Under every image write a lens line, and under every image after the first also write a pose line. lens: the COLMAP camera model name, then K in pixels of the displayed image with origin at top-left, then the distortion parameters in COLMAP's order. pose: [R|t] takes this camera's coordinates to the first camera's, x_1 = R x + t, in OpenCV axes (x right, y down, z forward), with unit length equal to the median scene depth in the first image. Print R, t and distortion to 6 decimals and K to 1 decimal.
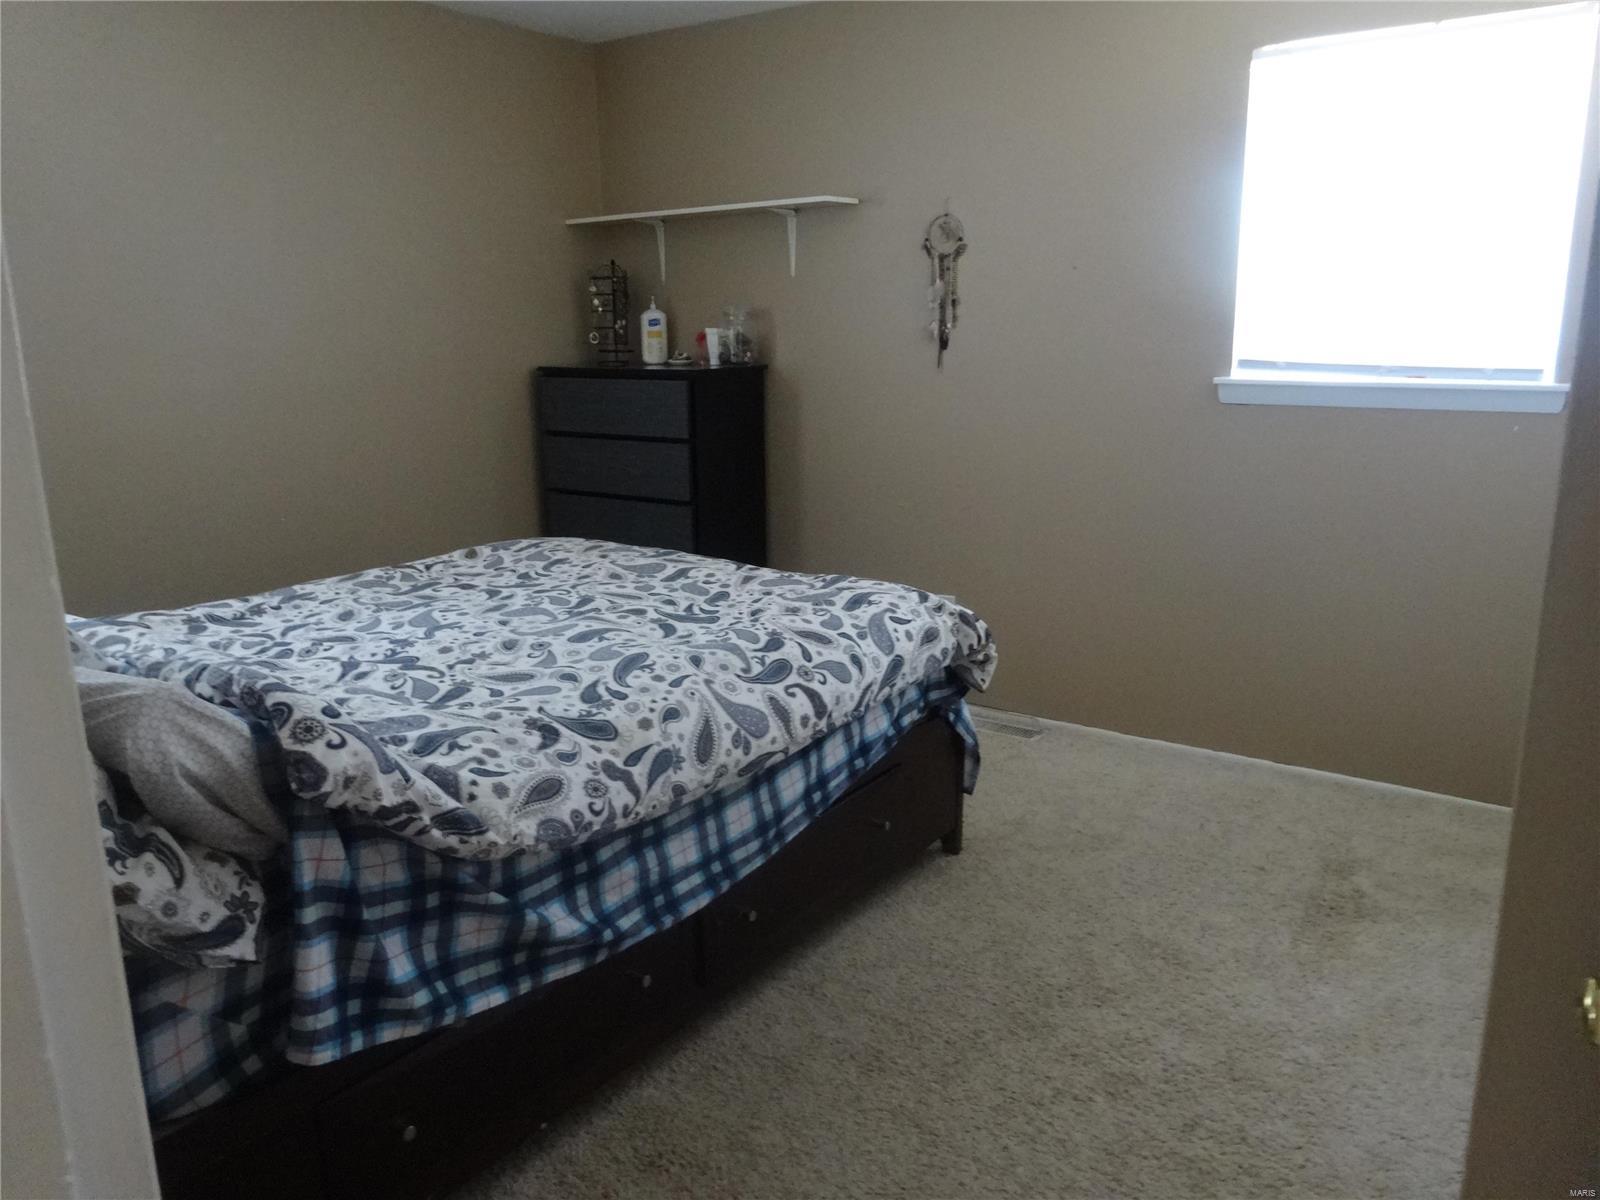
lens RADIAL K [[1183.2, 0, 801.8], [0, 1183.2, 596.1], [0, 0, 1]] dist [0.005304, -0.011846]
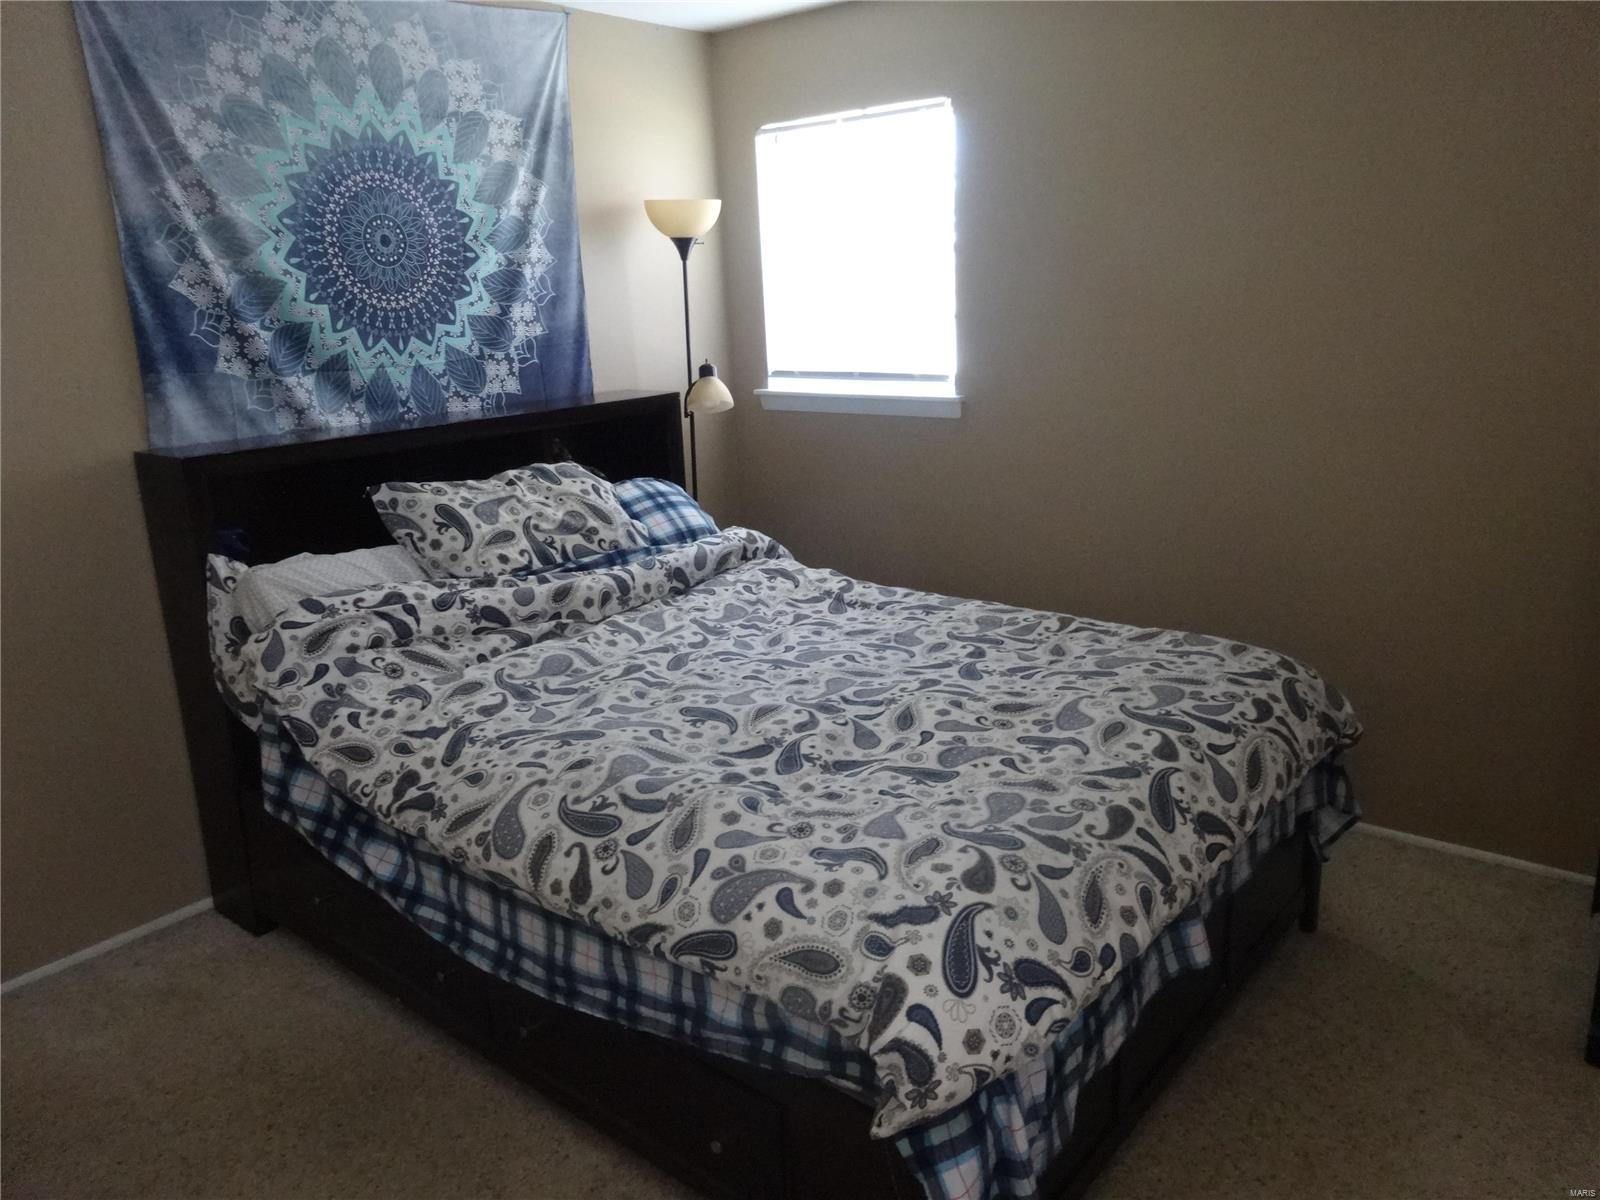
lens RADIAL K [[1183.2, 0, 801.8], [0, 1183.2, 596.1], [0, 0, 1]] dist [0.005304, -0.011846]
pose [[-0.077094, 0.274445, -0.958507, 0.755602], [-0.189045, 0.939905, 0.284324, -0.368449], [0.978938, 0.203120, -0.020578, 1.176206]]
